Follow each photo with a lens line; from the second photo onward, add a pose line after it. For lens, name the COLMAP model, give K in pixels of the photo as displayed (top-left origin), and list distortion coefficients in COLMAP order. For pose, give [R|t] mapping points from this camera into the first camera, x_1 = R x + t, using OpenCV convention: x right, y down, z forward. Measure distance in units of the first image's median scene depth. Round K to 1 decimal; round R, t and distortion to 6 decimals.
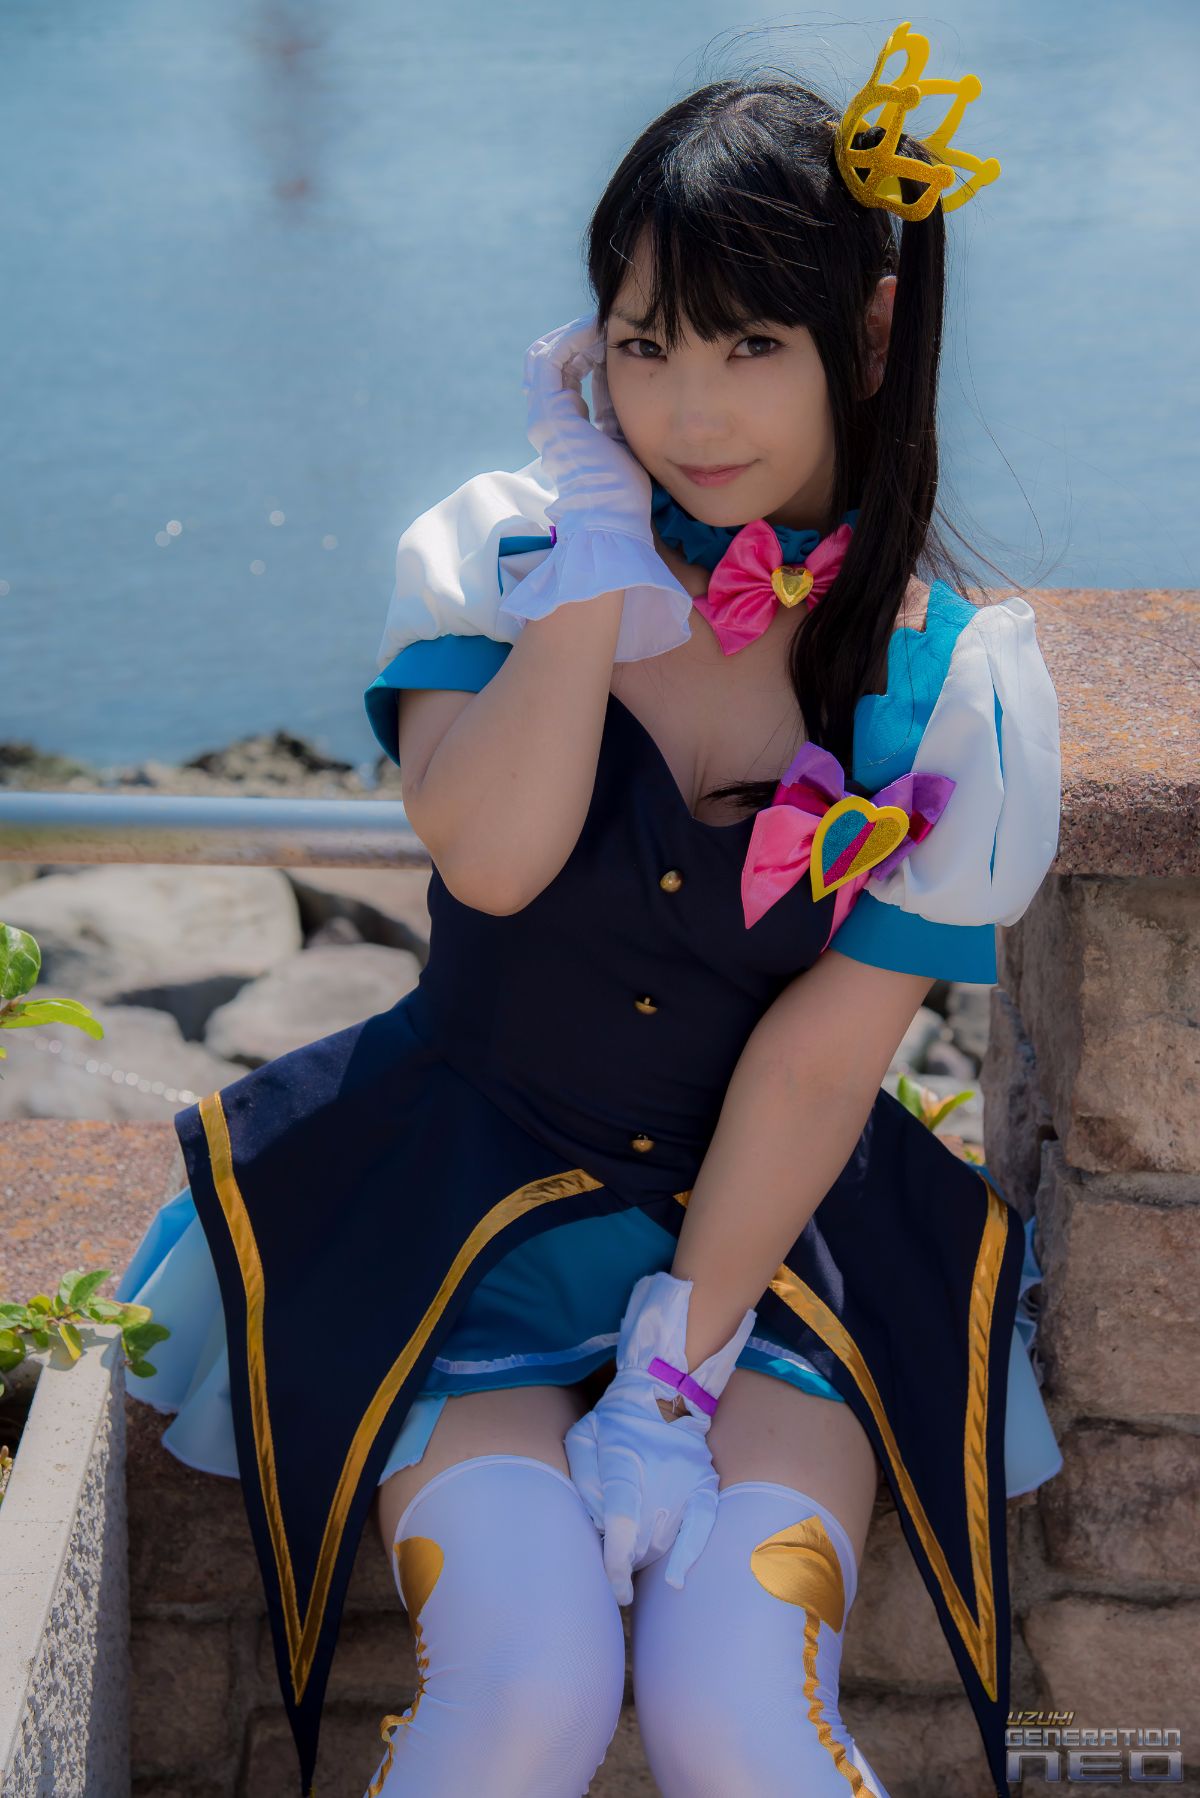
lens RADIAL K [[3105.8, 0, 603.6], [0, 3105.8, 899.2], [0, 0, 1]] dist [0.340780, 0.000000]
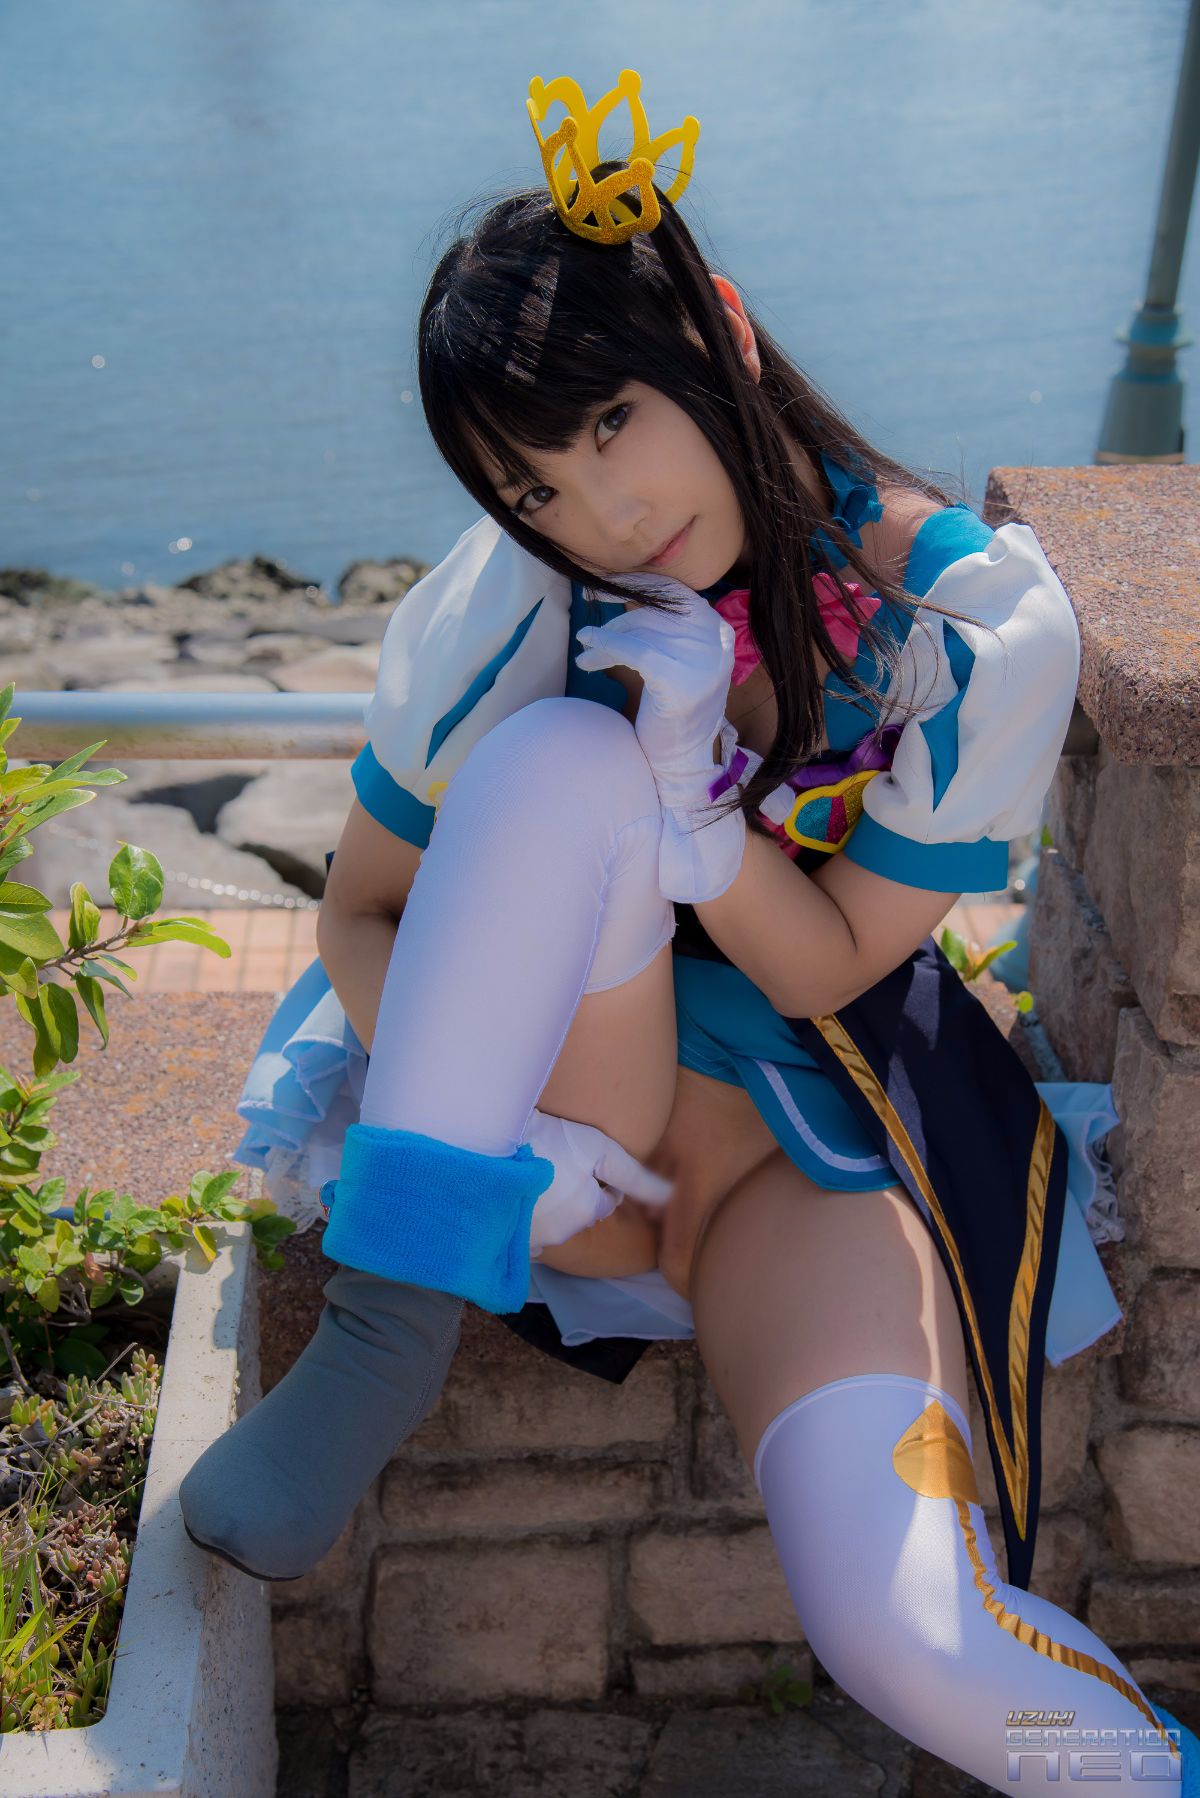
lens RADIAL K [[2518.5, 0, 595.9], [0, 2518.5, 904.7], [0, 0, 1]] dist [0.177547, 0.000000]
pose [[0.999185, -0.025637, 0.031182, -0.059363], [0.022757, 0.995732, 0.089446, -0.036504], [-0.033342, -0.088663, 0.995503, 0.169677]]
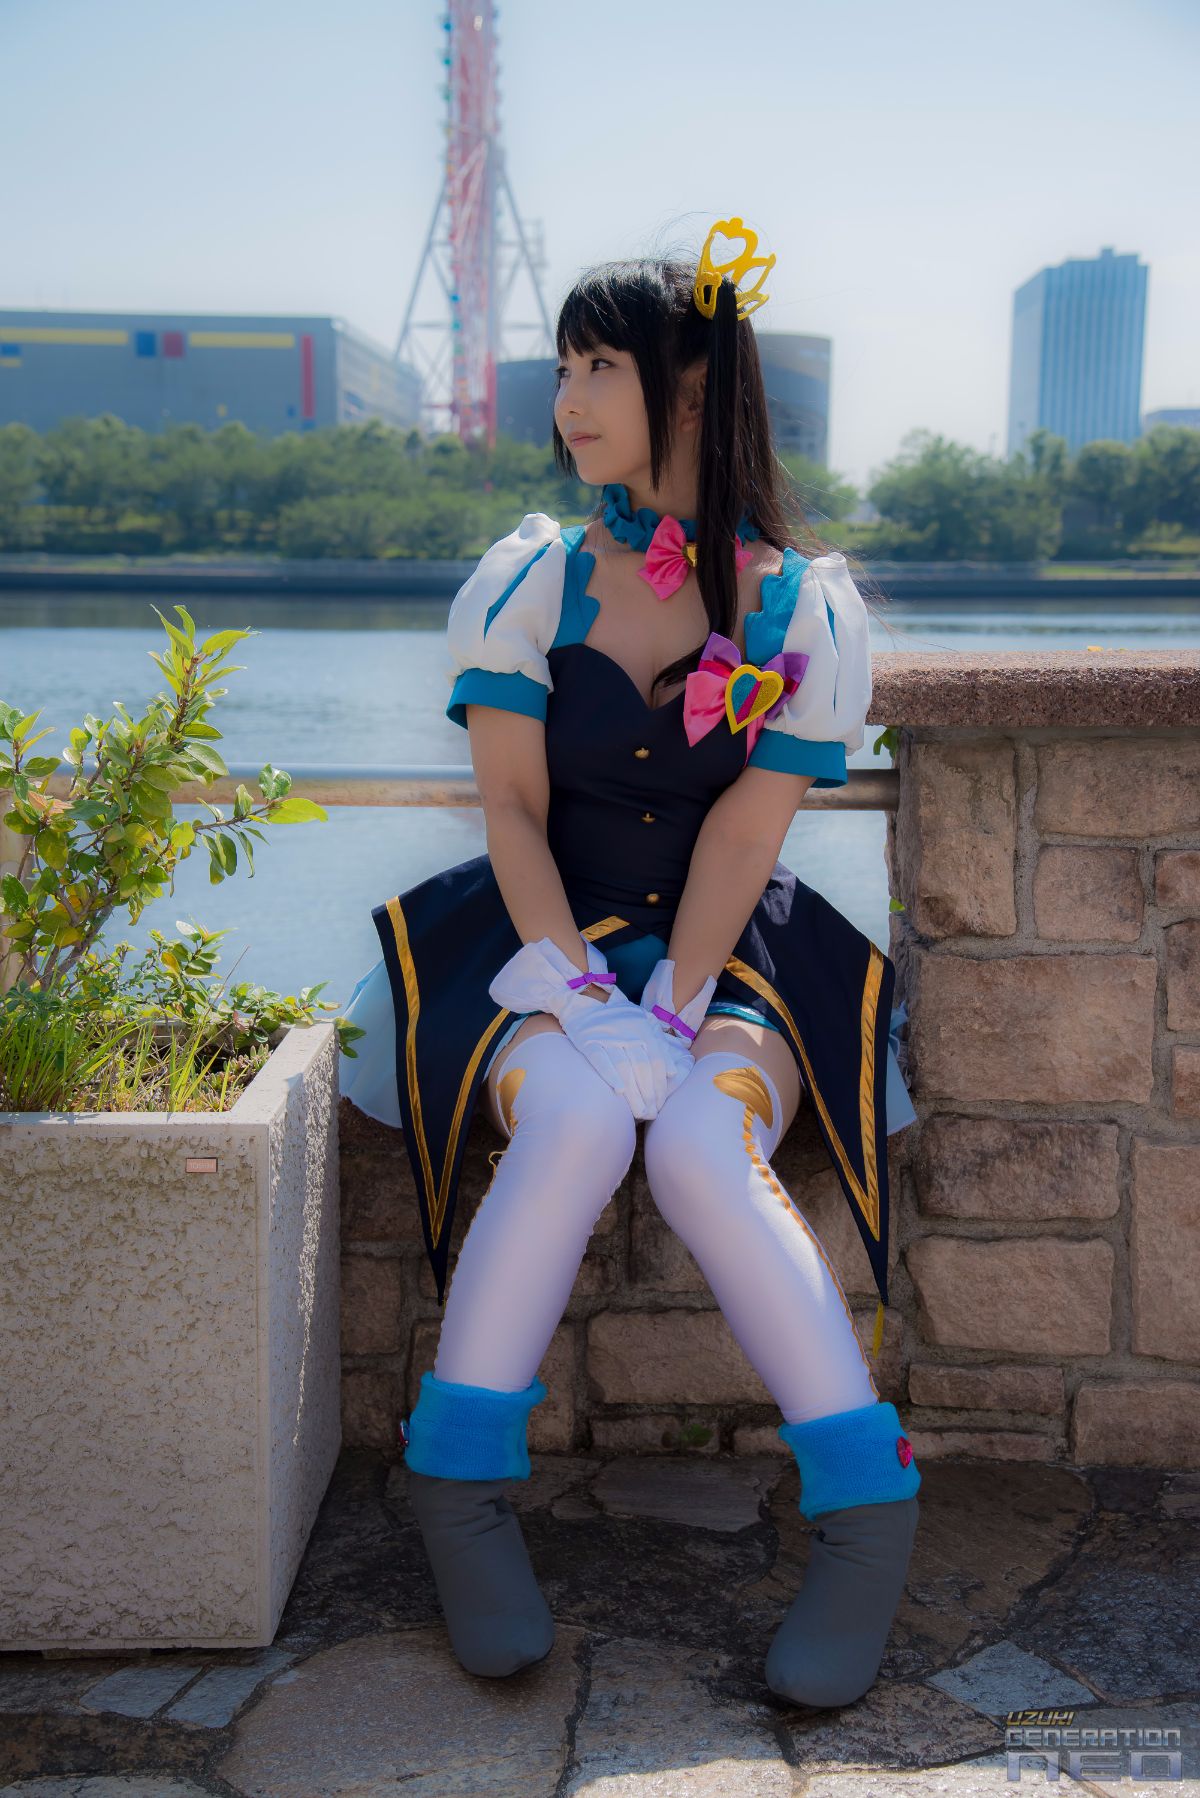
lens RADIAL K [[2518.5, 0, 594.1], [0, 2518.5, 880.6], [0, 0, 1]] dist [0.177547, 0.000000]
pose [[0.998724, -0.012714, -0.048881, 0.043039], [0.000694, 0.971163, -0.238415, 0.352713], [0.050503, 0.238077, 0.969932, -0.268153]]
